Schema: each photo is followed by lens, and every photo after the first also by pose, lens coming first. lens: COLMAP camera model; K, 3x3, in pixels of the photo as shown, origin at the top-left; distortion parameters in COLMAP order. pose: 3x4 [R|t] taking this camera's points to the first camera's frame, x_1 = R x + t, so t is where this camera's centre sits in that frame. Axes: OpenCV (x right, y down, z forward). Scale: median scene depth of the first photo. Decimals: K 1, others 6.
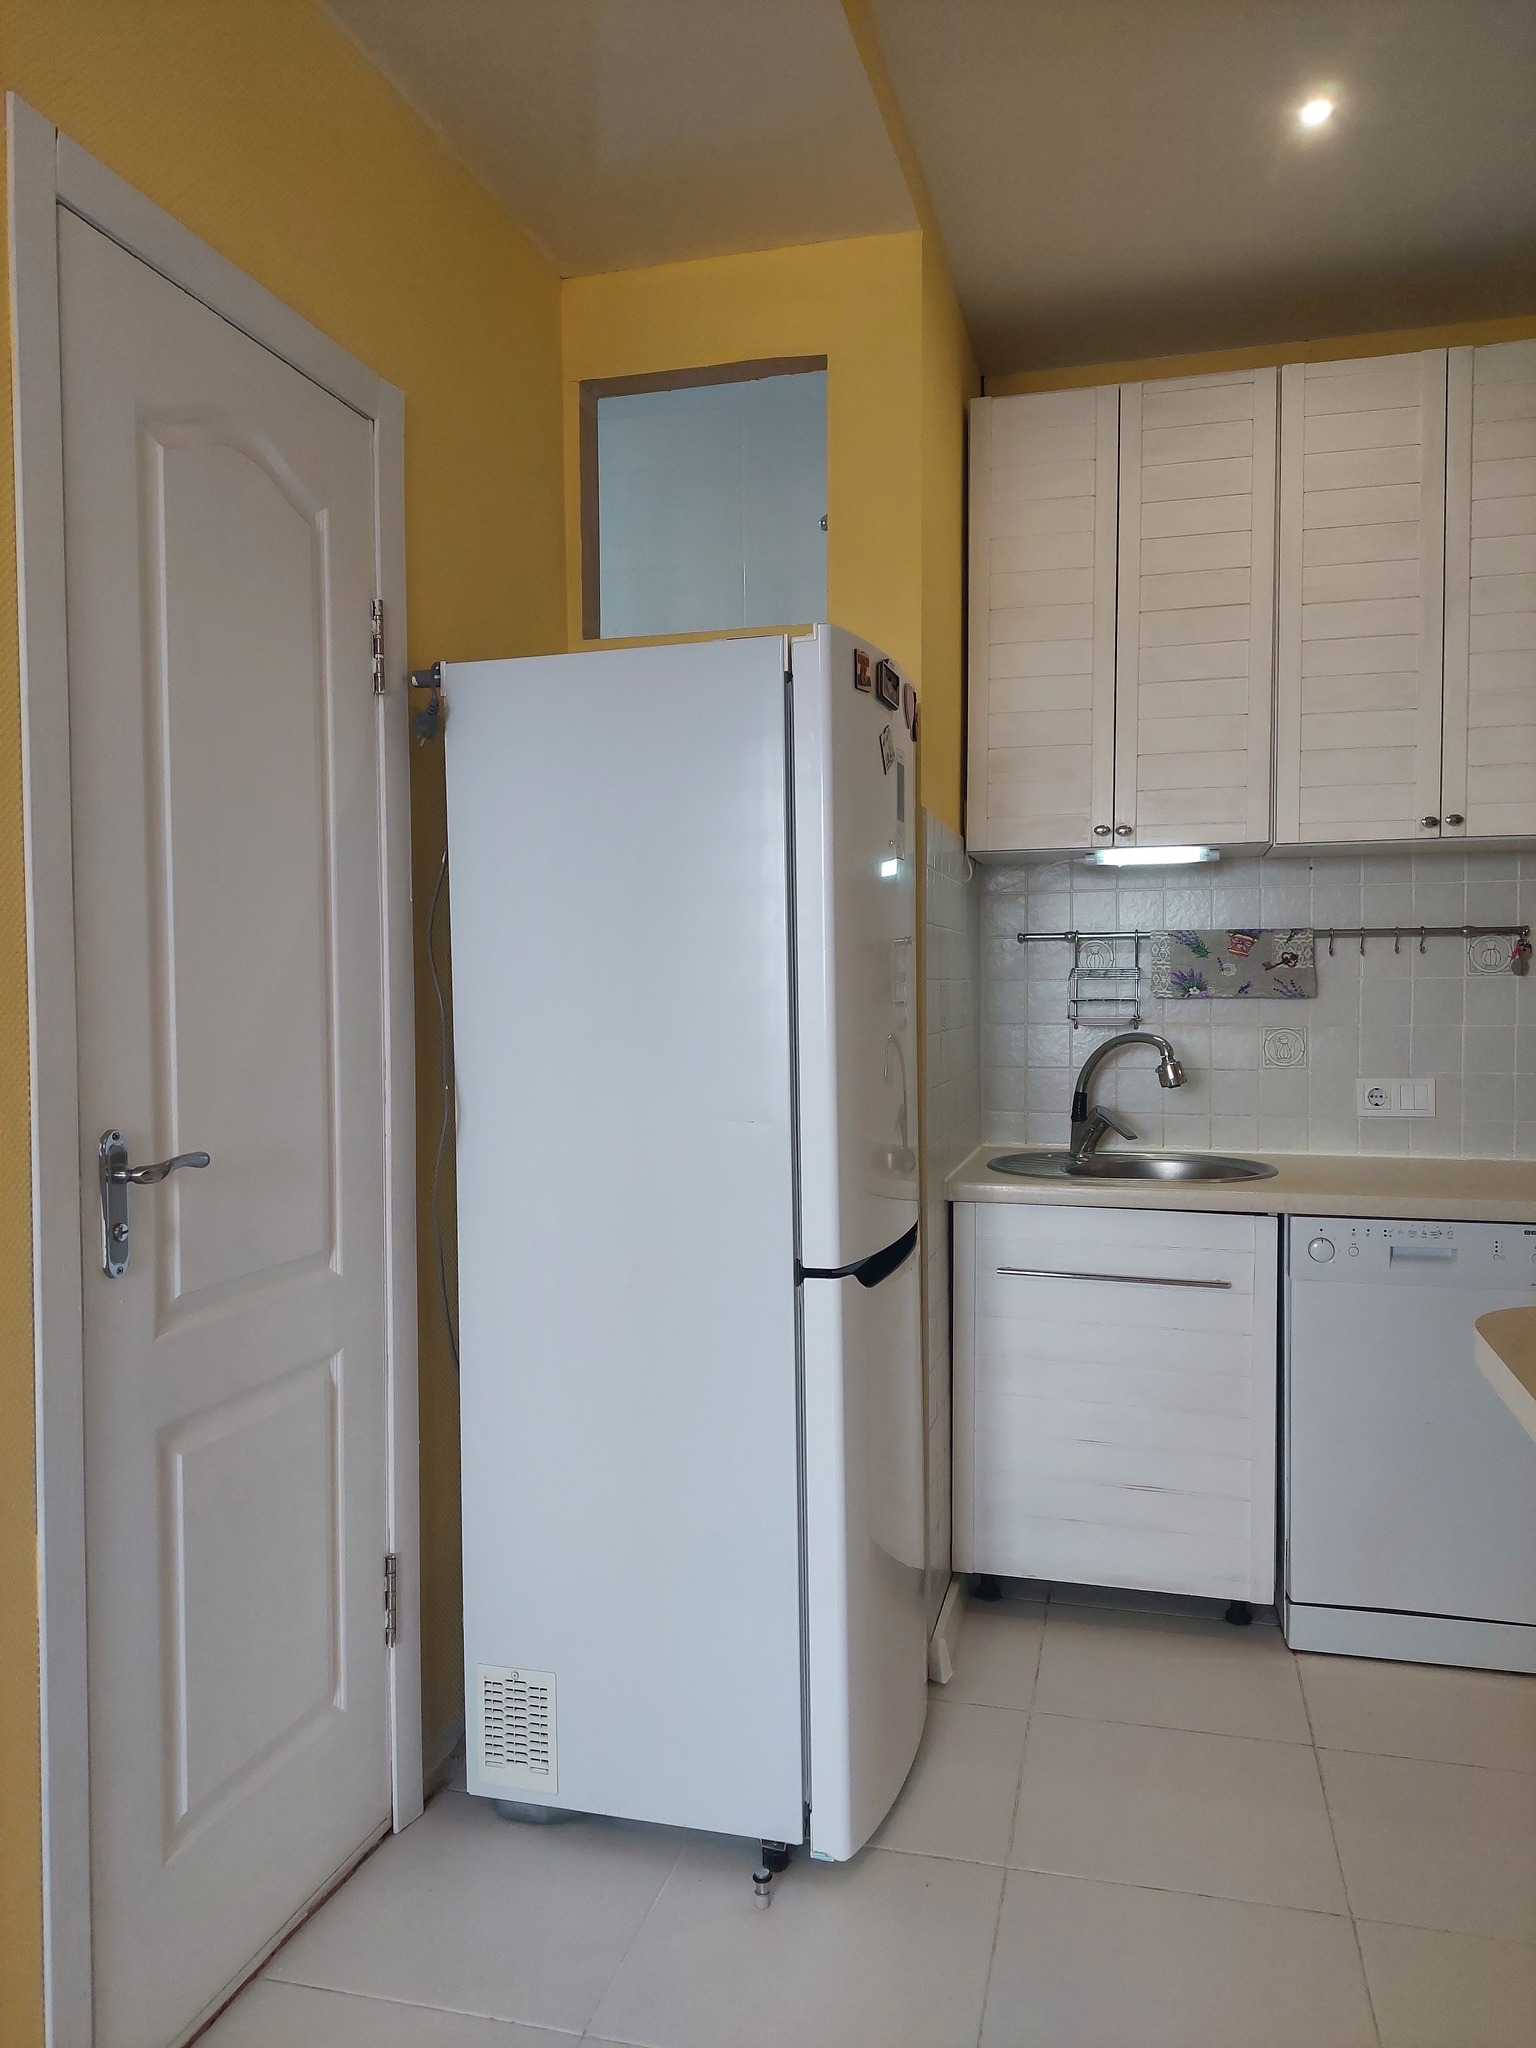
lens RADIAL K [[1468.2, 0, 755.9], [0, 1468.2, 1034.4], [0, 0, 1]] dist [0.075733, -0.078574]
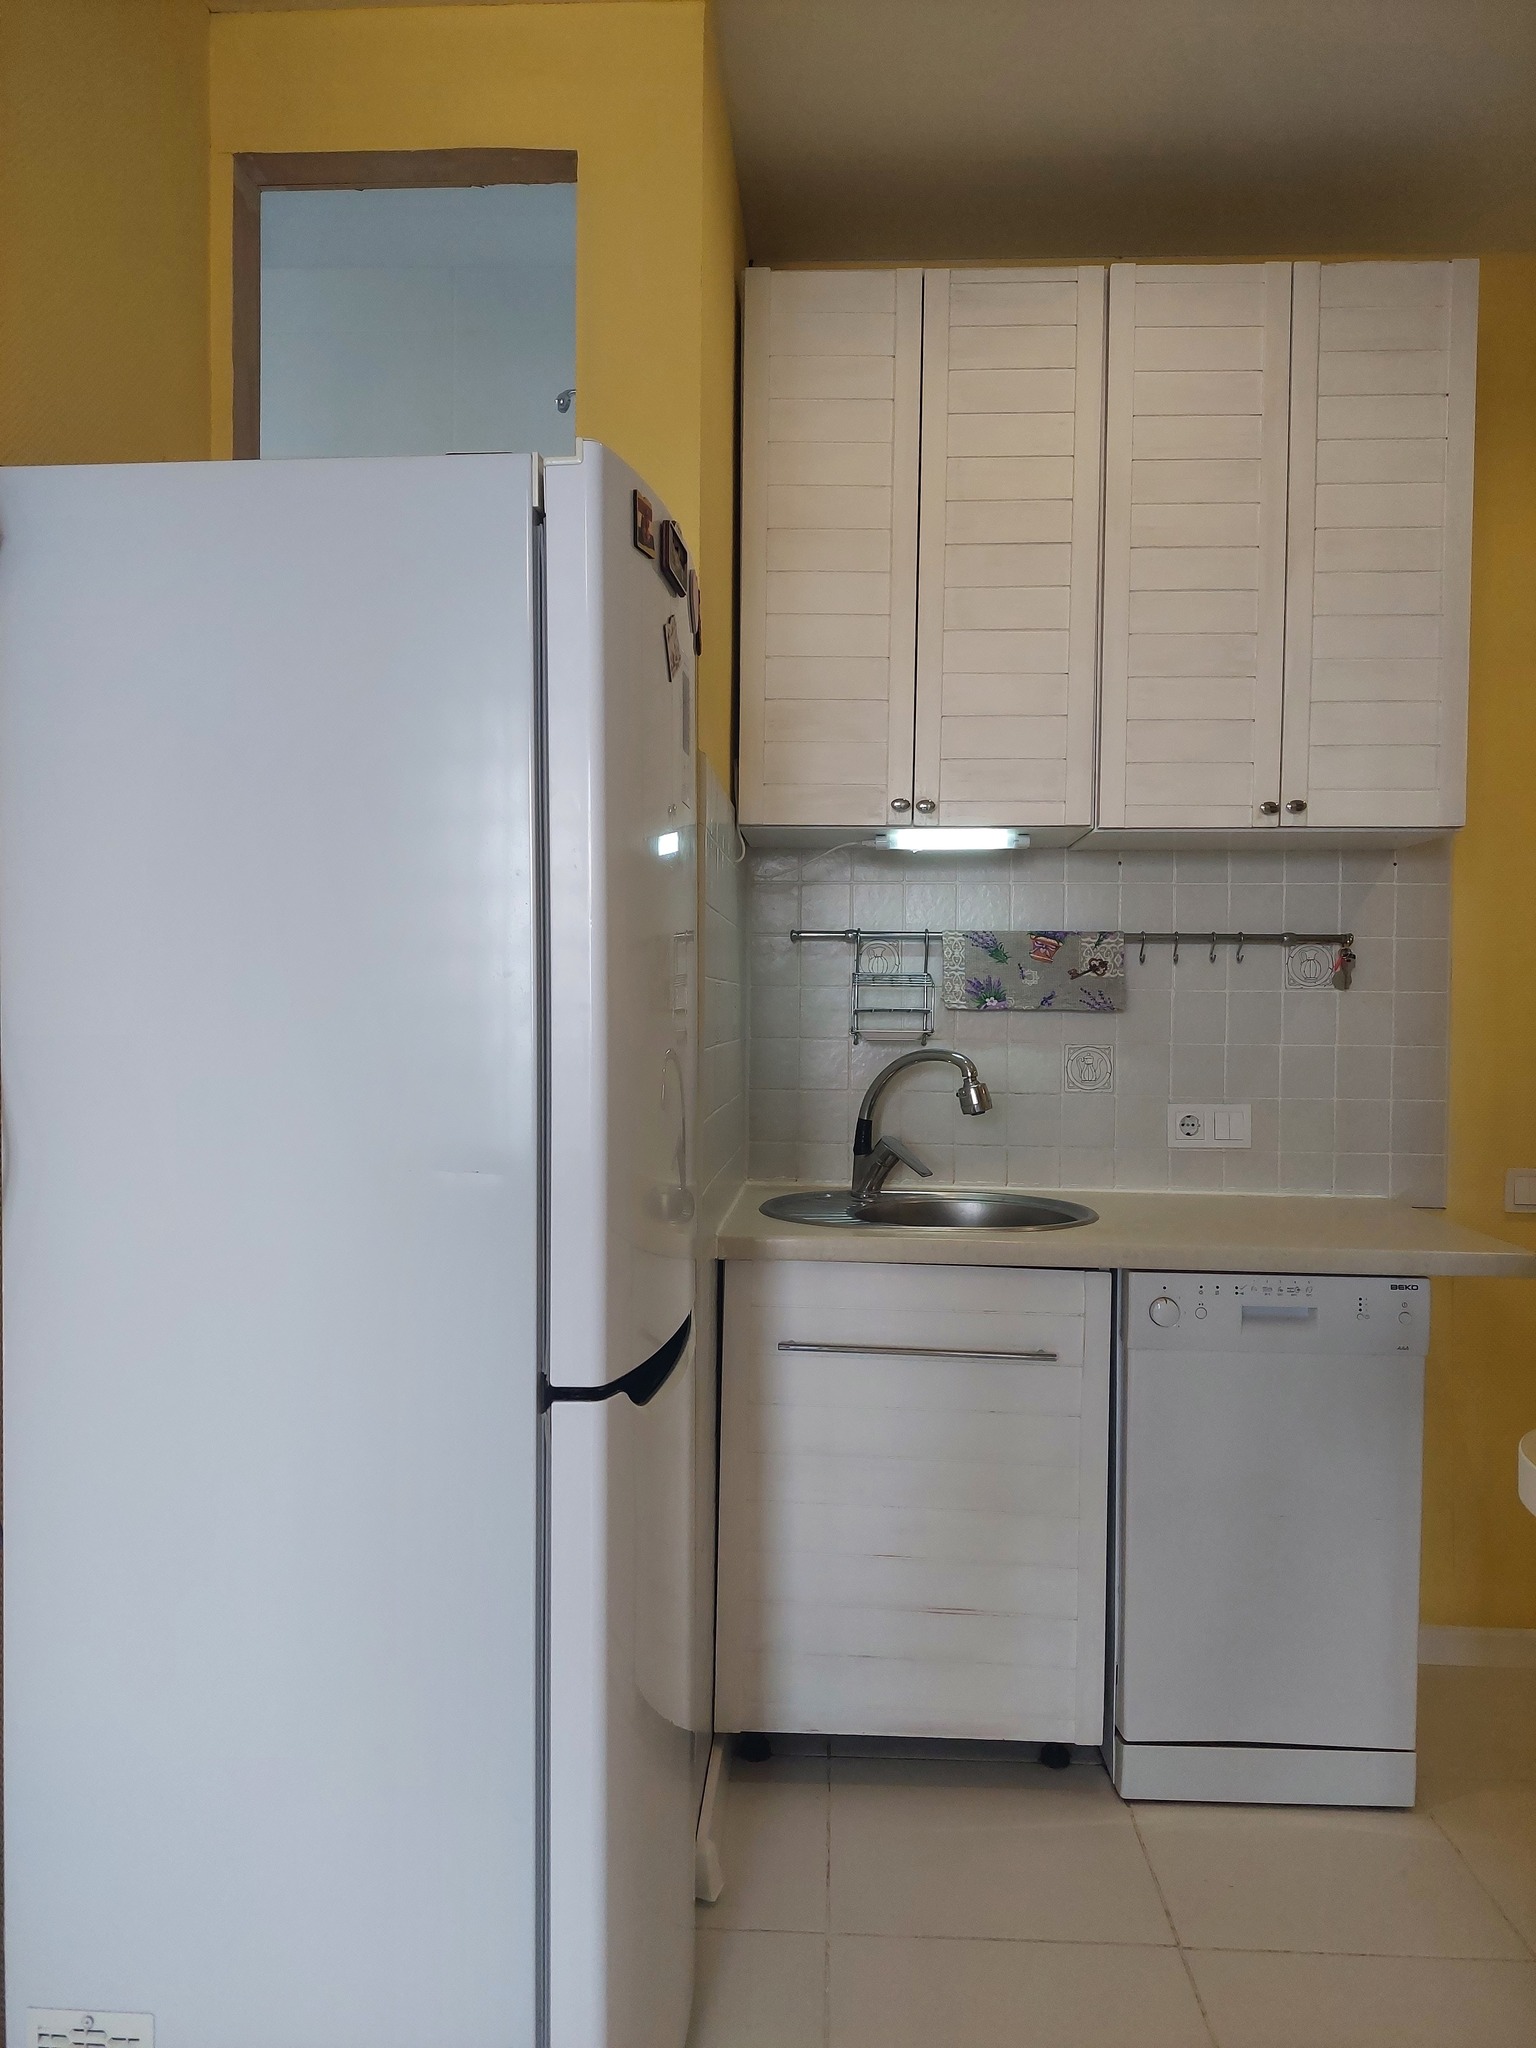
lens RADIAL K [[1468.2, 0, 755.9], [0, 1468.2, 1034.4], [0, 0, 1]] dist [0.075733, -0.078574]
pose [[0.979726, 0.011724, 0.200000, -0.008933], [-0.009008, 0.999855, -0.014485, 0.003513], [-0.200141, 0.012390, 0.979689, 0.206478]]
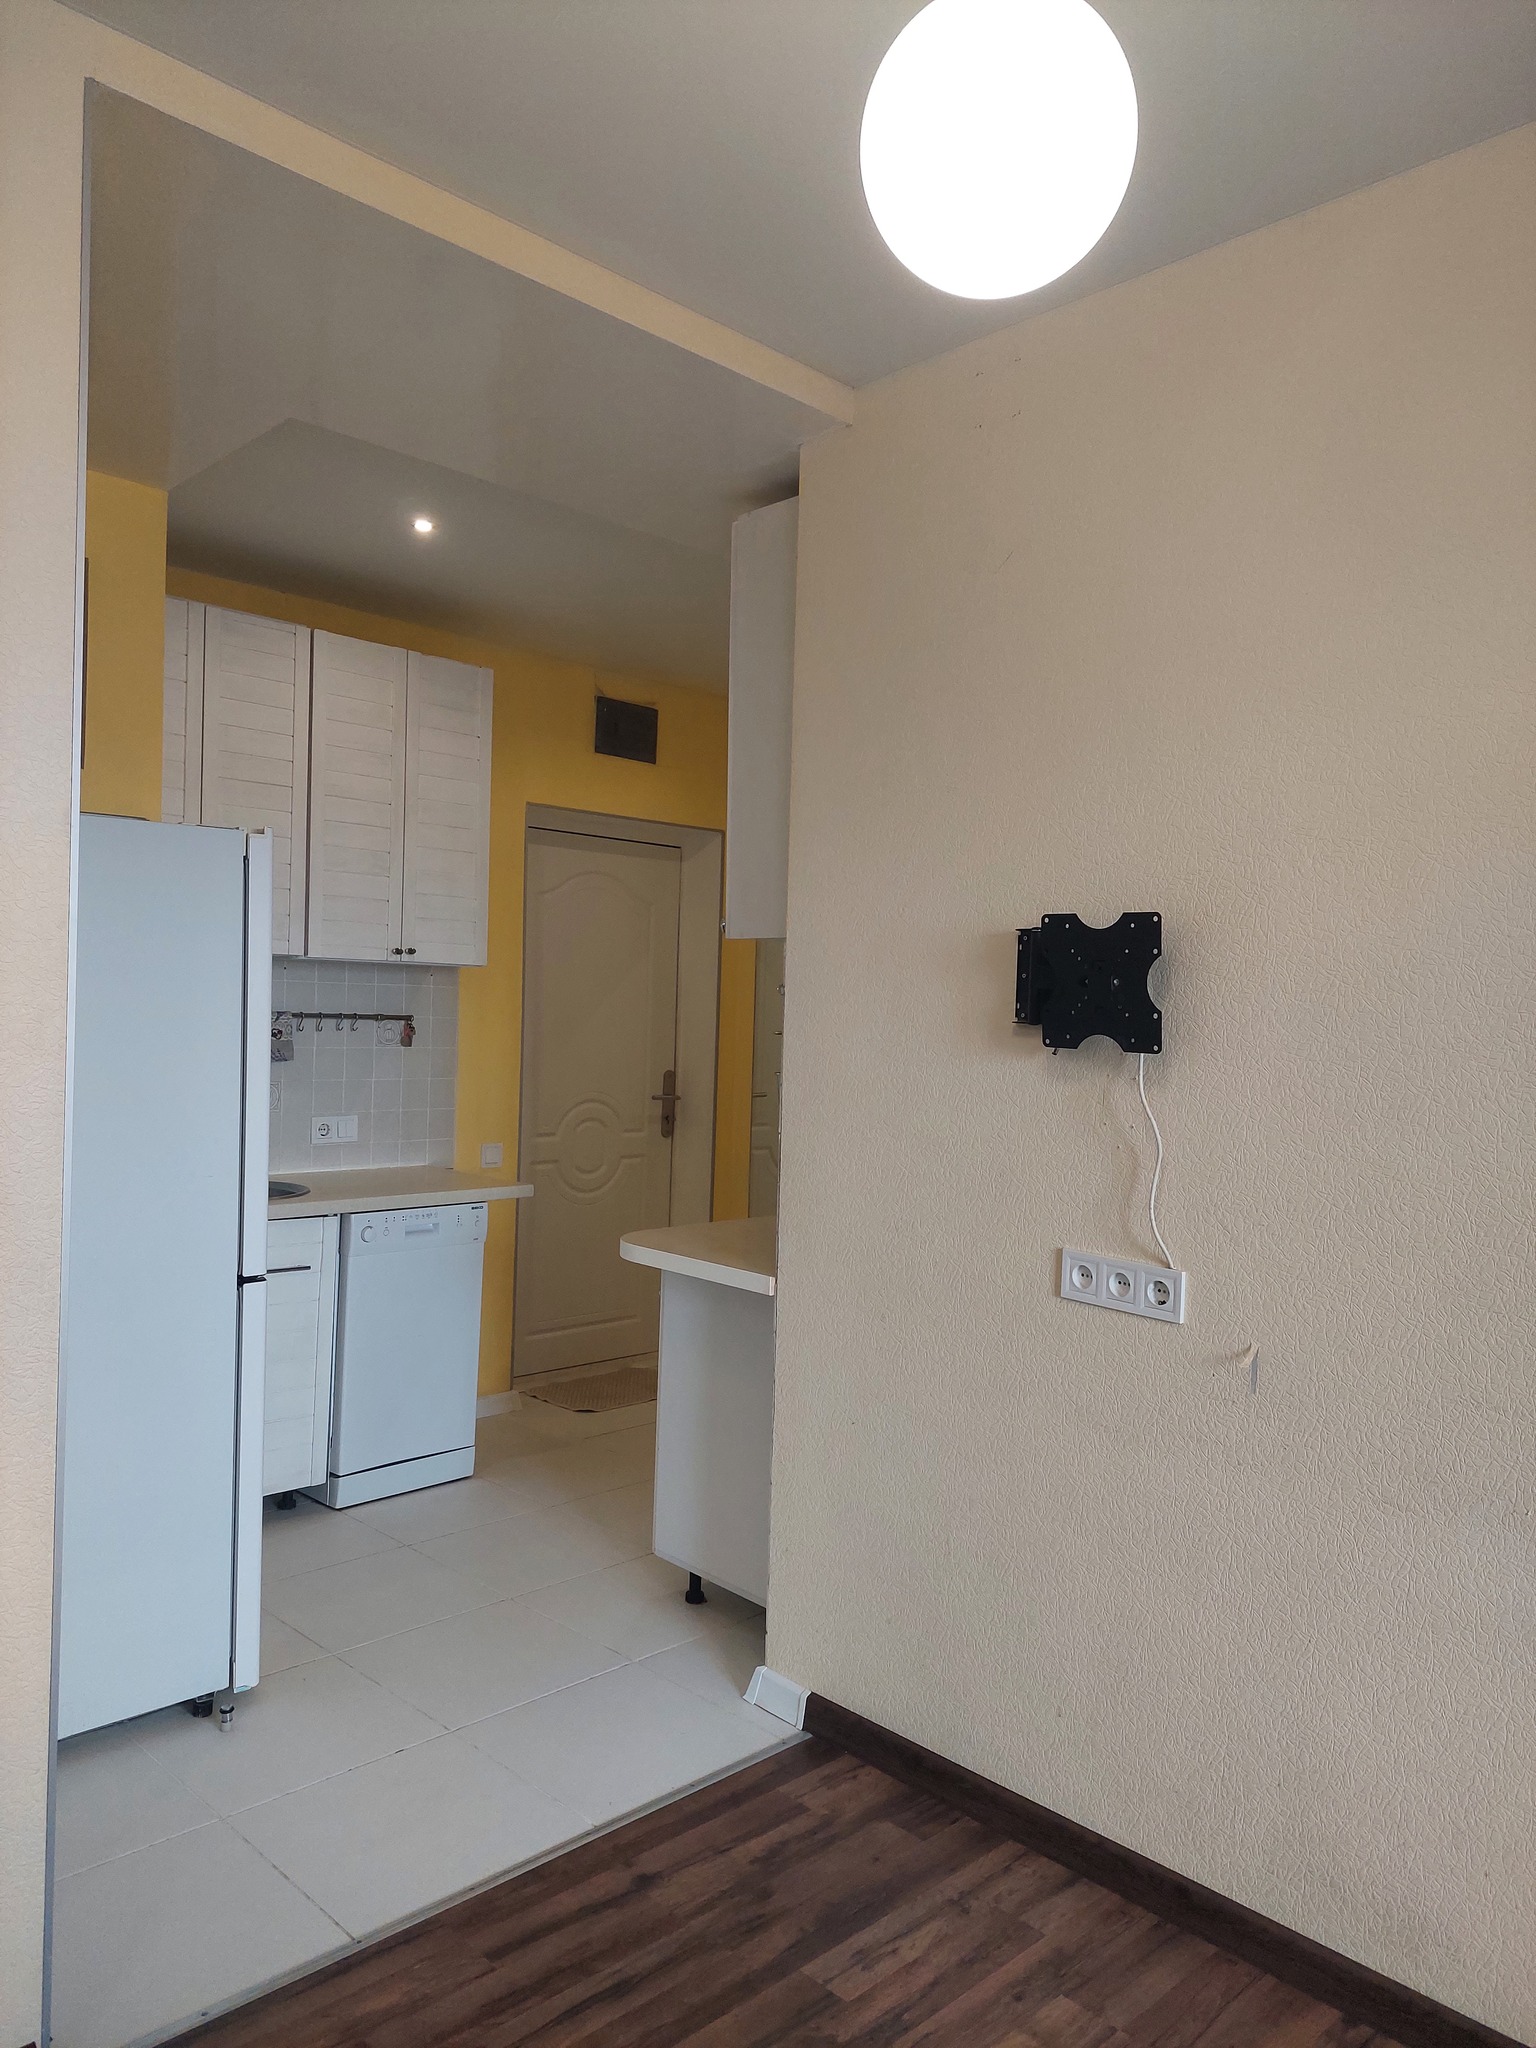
lens RADIAL K [[1452.5, 0, 775.1], [0, 1452.5, 1028.1], [0, 0, 1]] dist [0.039452, -0.045314]
pose [[0.509856, 0.010958, 0.860190, -0.611863], [-0.001304, 0.999928, -0.011965, -0.042503], [-0.860259, 0.004979, 0.509834, -0.103241]]
